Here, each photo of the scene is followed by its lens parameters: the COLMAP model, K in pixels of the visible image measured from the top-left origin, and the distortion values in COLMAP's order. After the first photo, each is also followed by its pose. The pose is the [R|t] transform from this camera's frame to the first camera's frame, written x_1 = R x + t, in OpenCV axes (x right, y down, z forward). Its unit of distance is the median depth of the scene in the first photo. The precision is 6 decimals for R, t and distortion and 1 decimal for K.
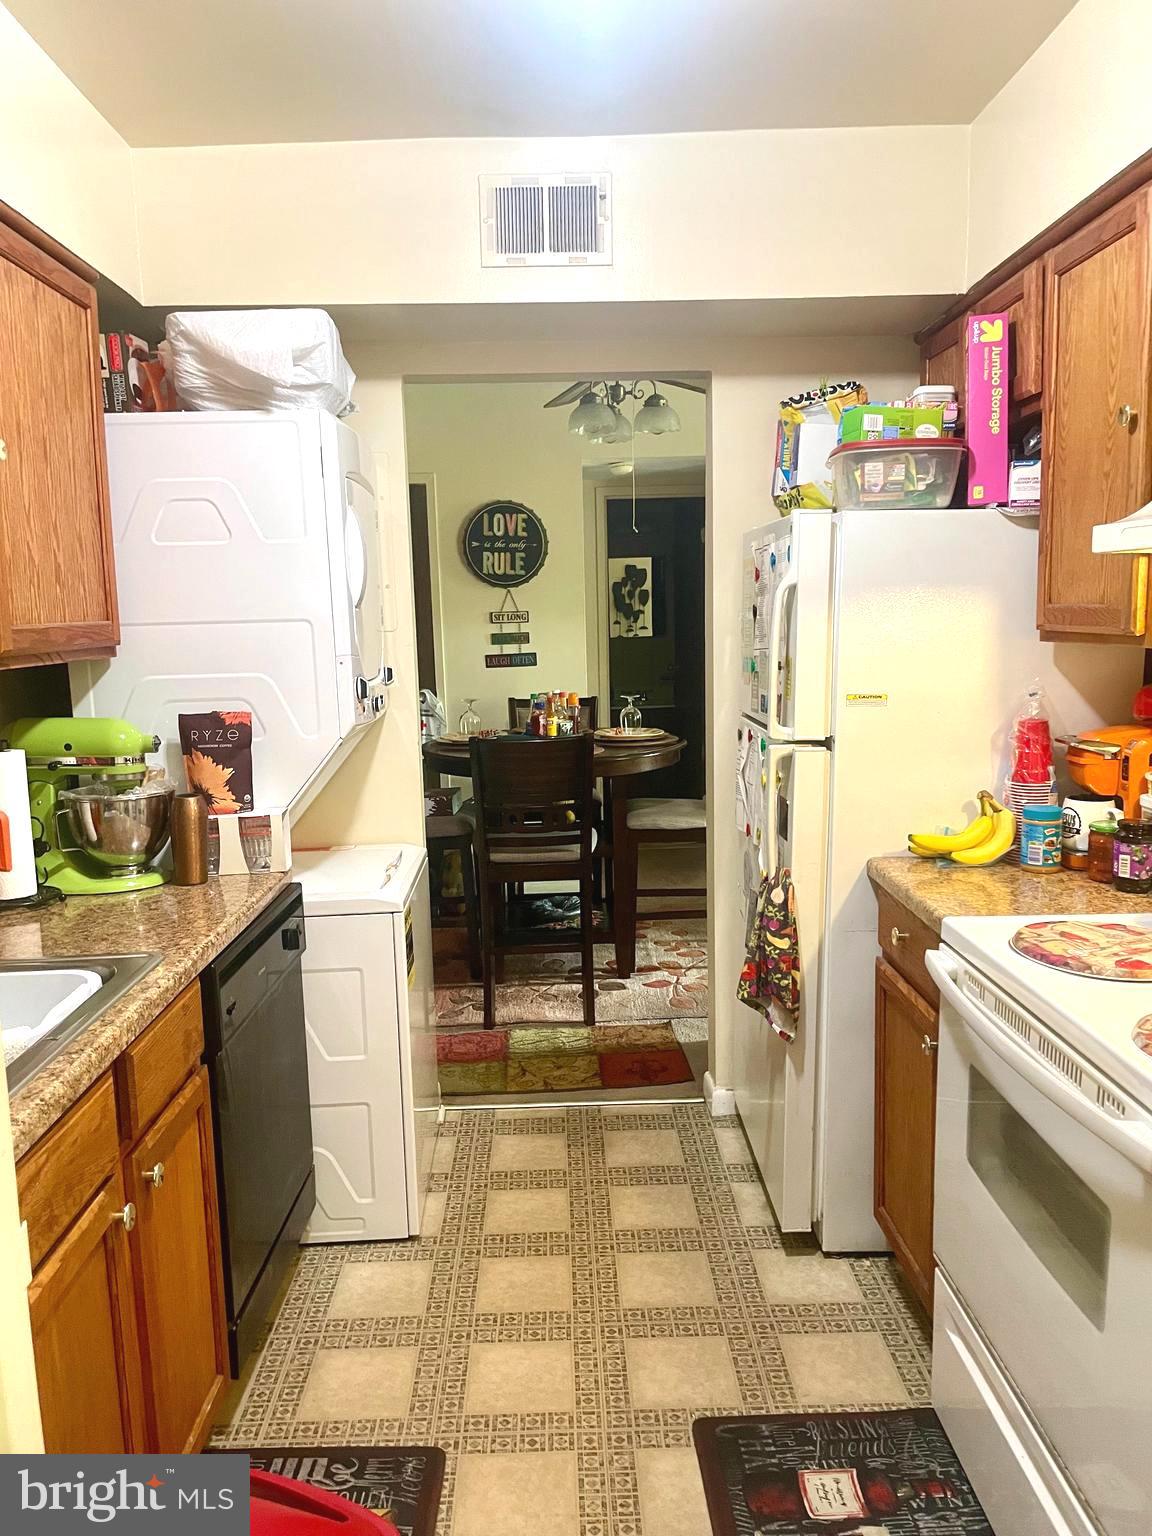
lens RADIAL K [[1152.6, 0, 576.0], [0, 1152.6, 768.0], [0, 0, 1]] dist [-0.003067, -0.008427]
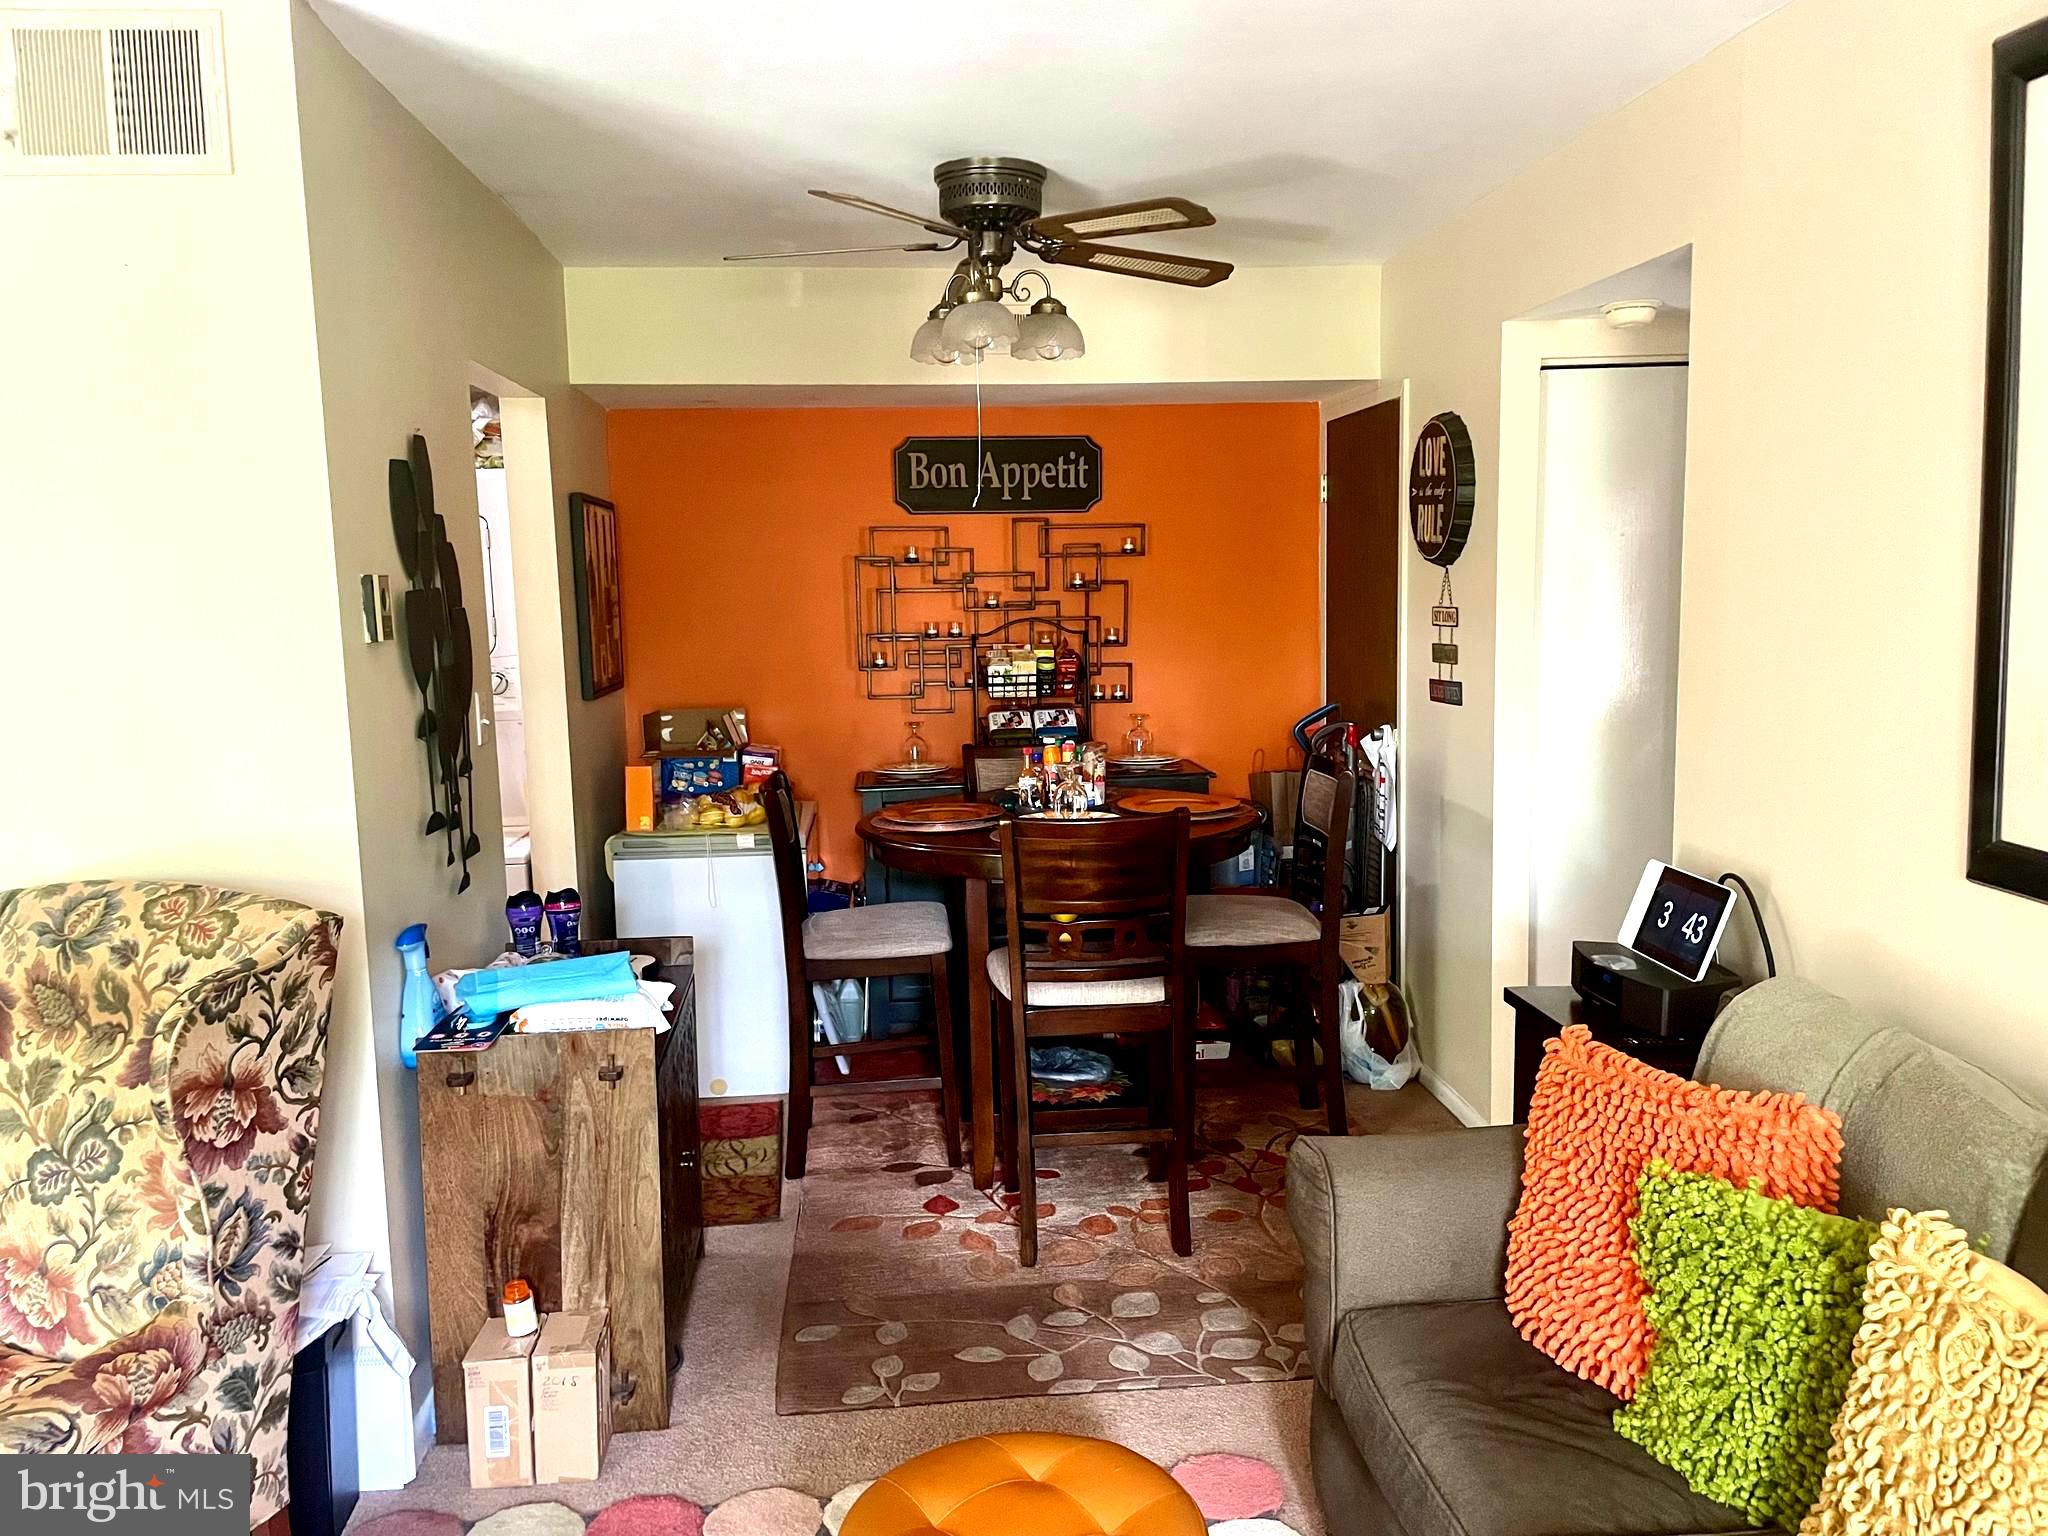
lens RADIAL K [[1536.8, 0, 1024.0], [0, 1536.8, 768.0], [0, 0, 1]] dist [-0.003067, -0.008427]
pose [[0.071864, 0.146585, -0.986584, 0.691816], [-0.113488, 0.983920, 0.137923, -0.138590], [0.990937, 0.102053, 0.087344, 0.734638]]
